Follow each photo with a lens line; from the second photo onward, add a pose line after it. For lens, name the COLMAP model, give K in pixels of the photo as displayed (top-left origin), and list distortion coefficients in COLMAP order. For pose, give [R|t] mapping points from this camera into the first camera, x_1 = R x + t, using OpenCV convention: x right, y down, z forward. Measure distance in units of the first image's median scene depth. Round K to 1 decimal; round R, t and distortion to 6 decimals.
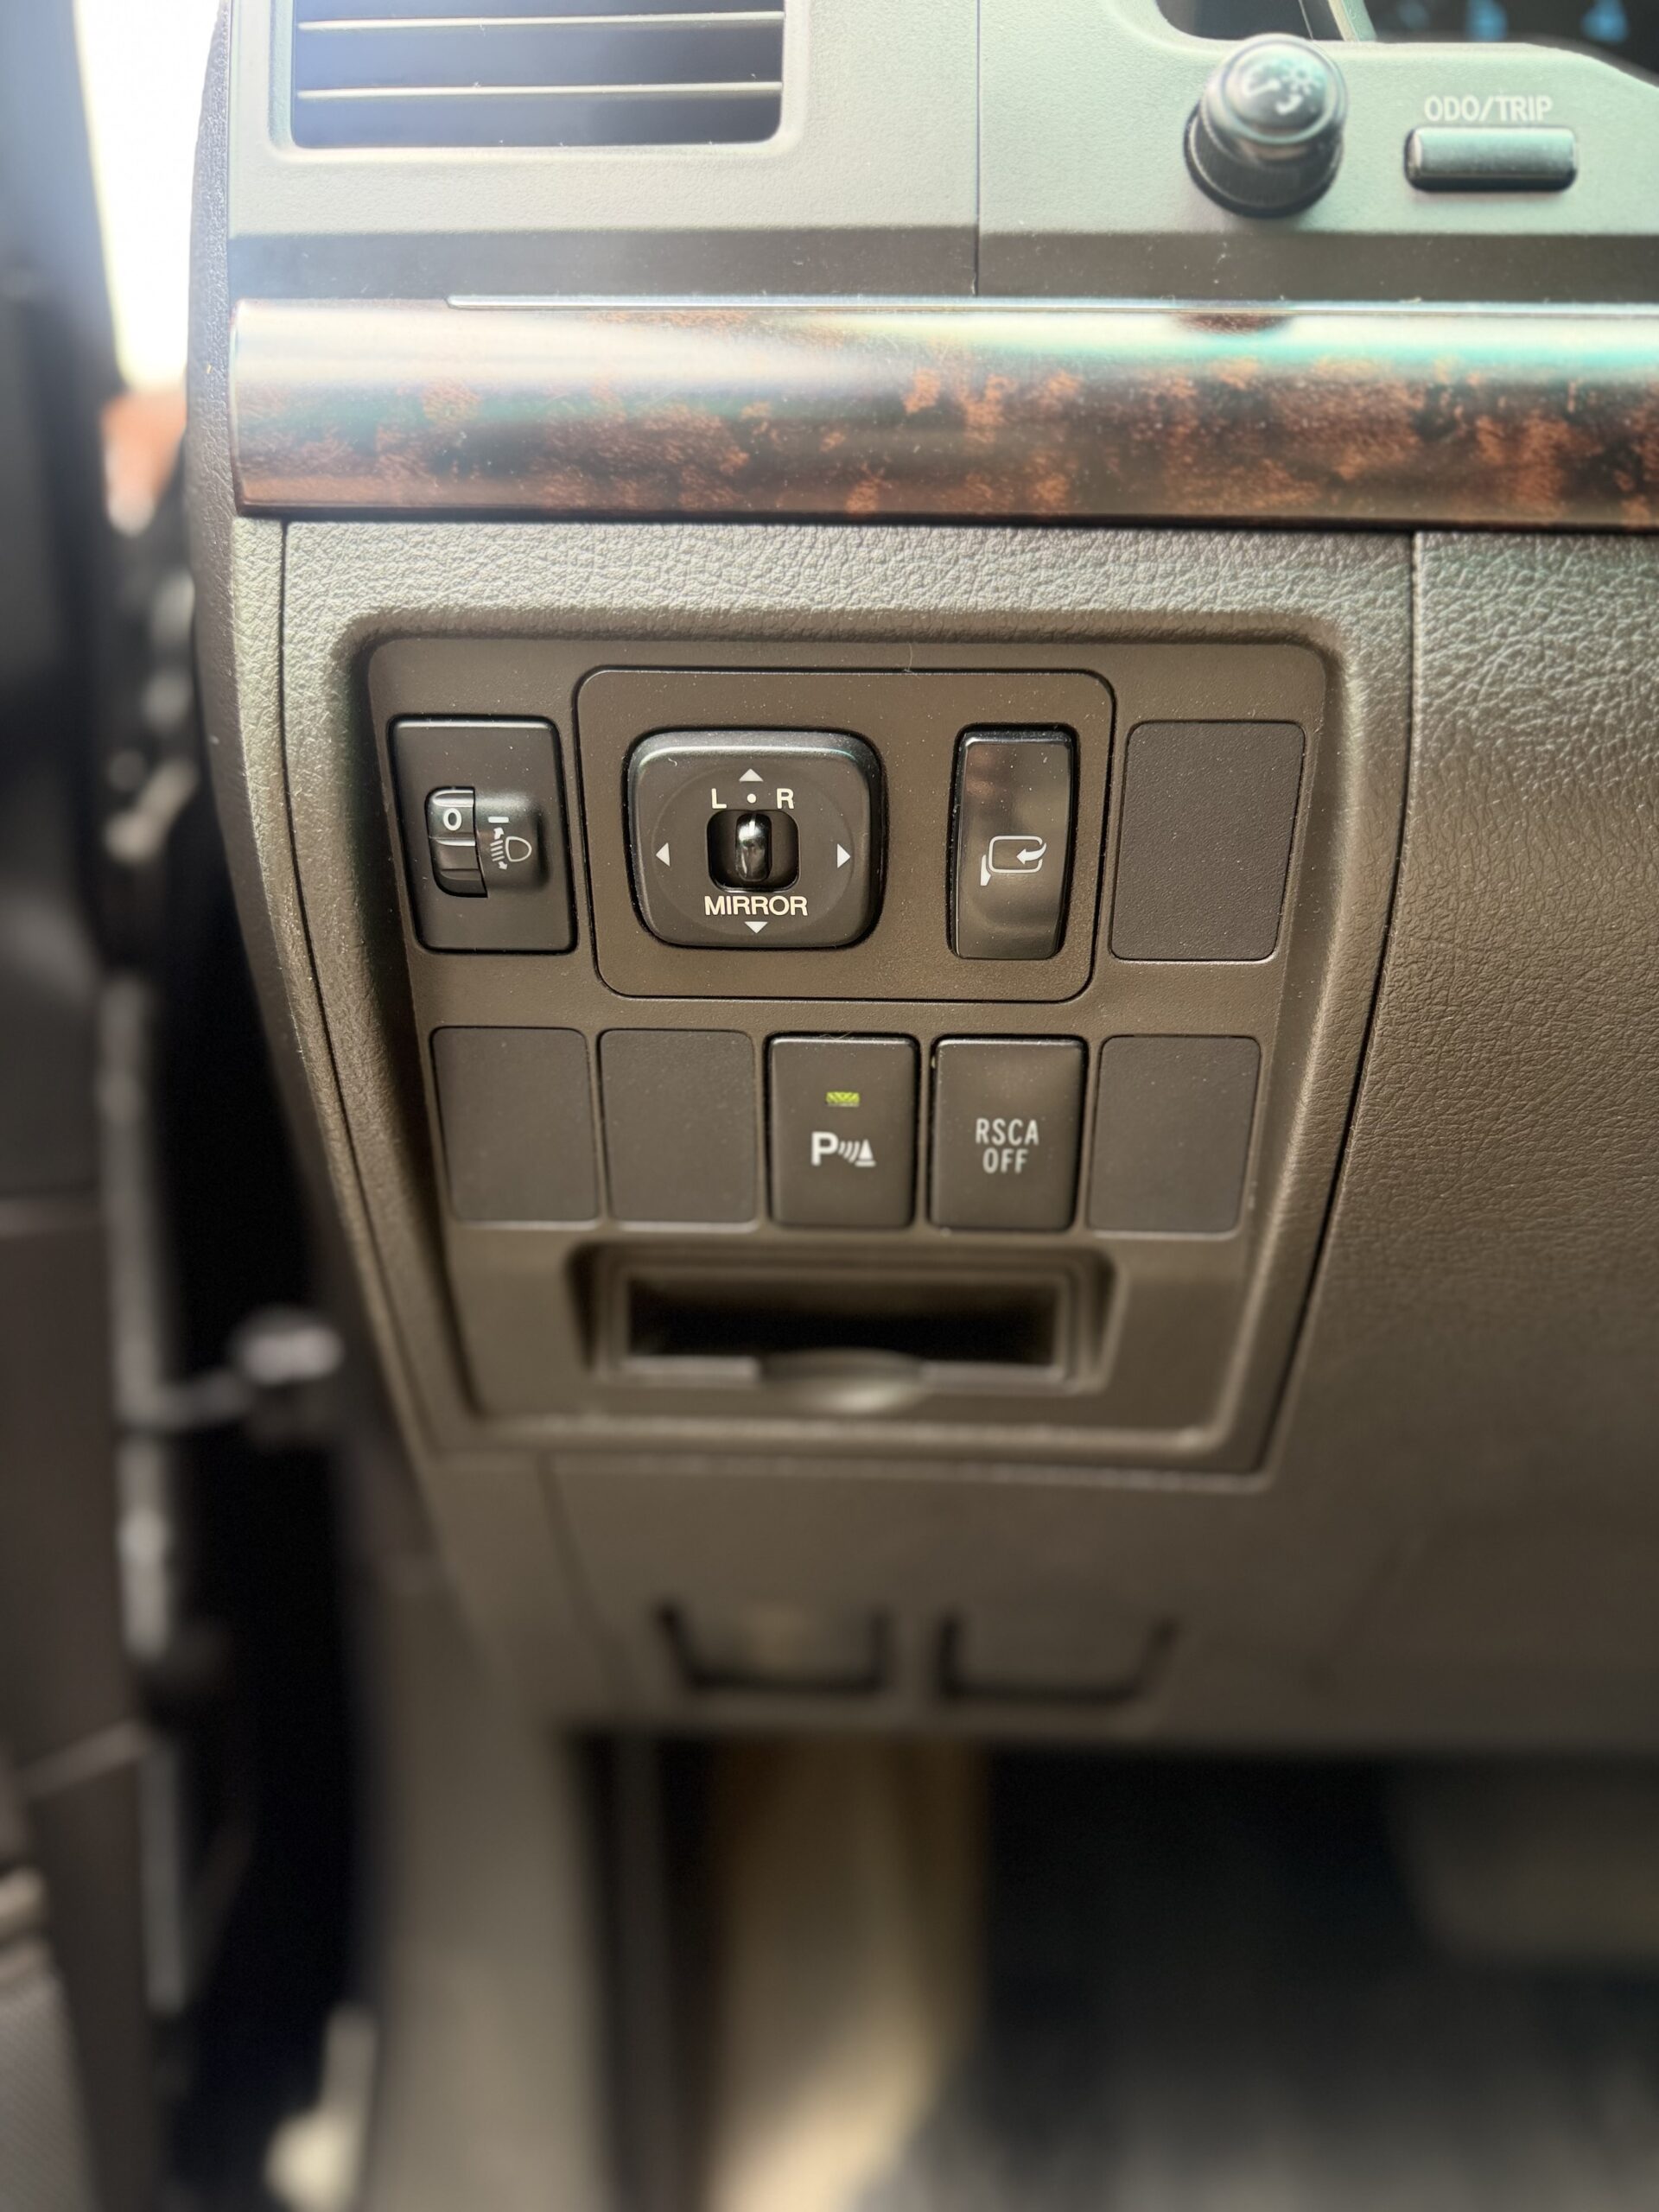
lens RADIAL K [[1535.9, 0, 863.6], [0, 1535.9, 1111.3], [0, 0, 1]] dist [0.057134, -0.088237]
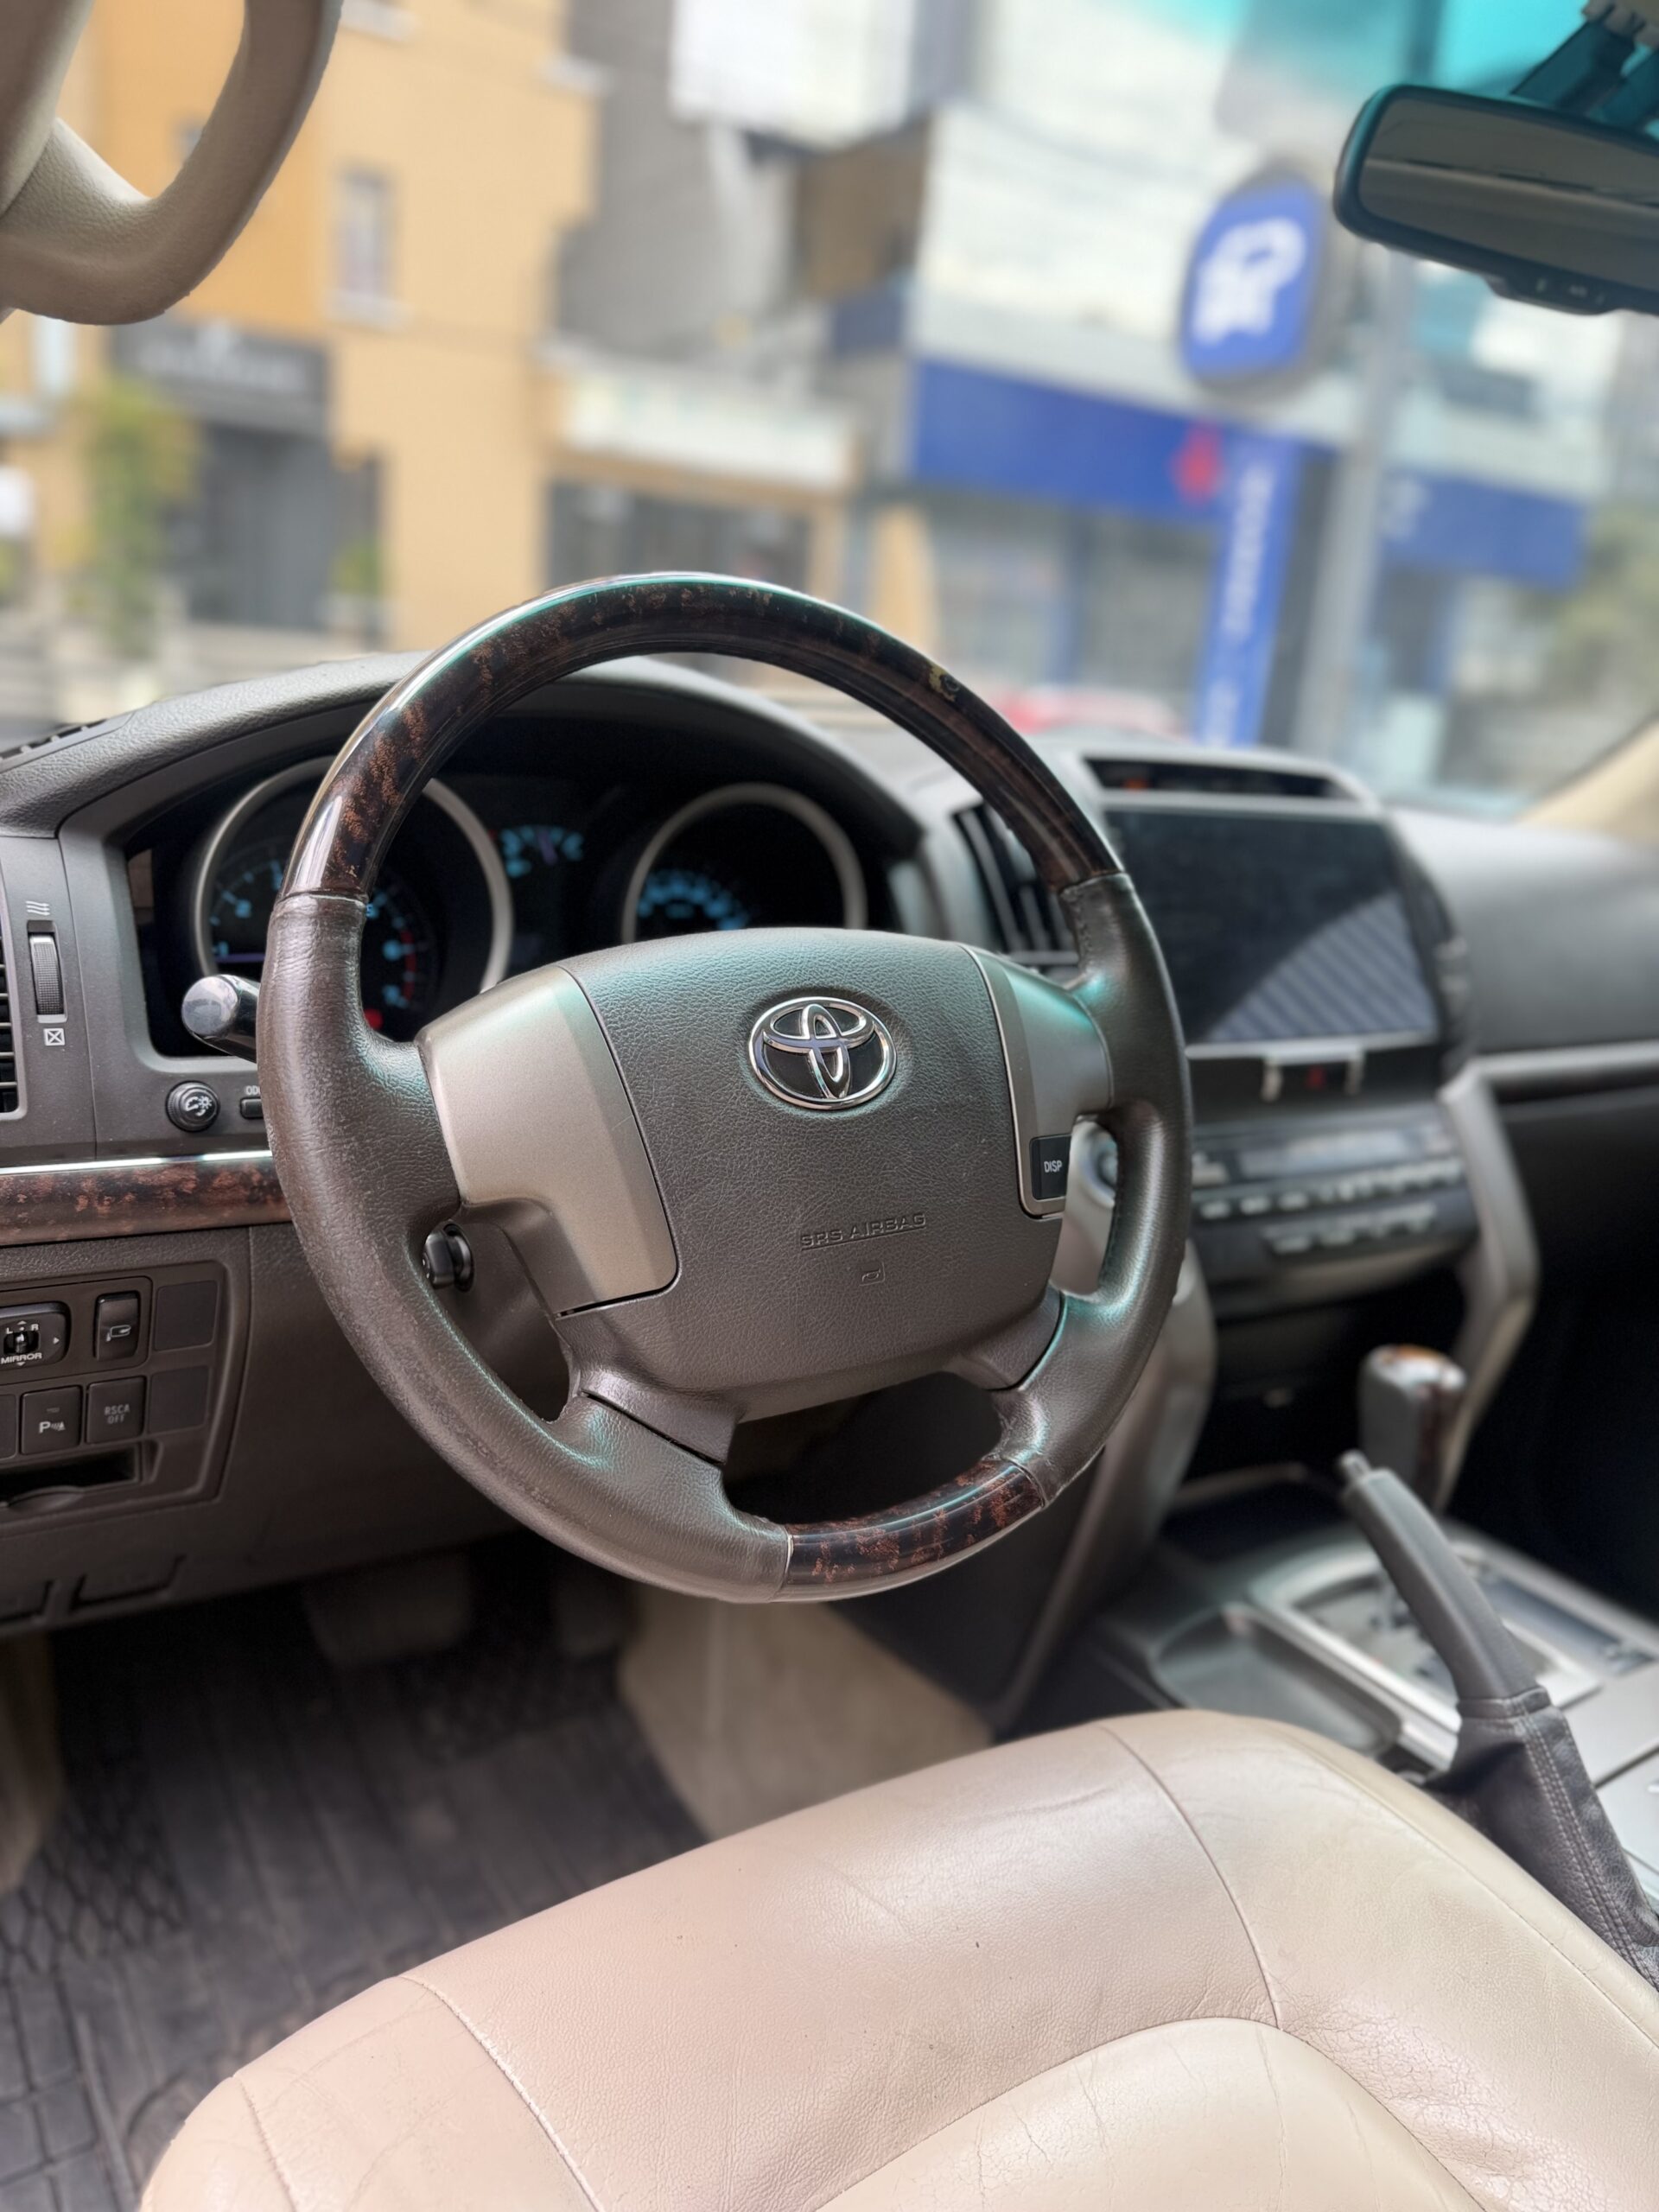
lens RADIAL K [[1553.1, 0, 818.0], [0, 1553.1, 1111.6], [0, 0, 1]] dist [0.059272, -0.092553]
pose [[0.821233, -0.068114, 0.566513, -0.456639], [0.008903, 0.994258, 0.106637, -0.855629], [-0.570524, -0.082530, 0.817124, -2.115136]]
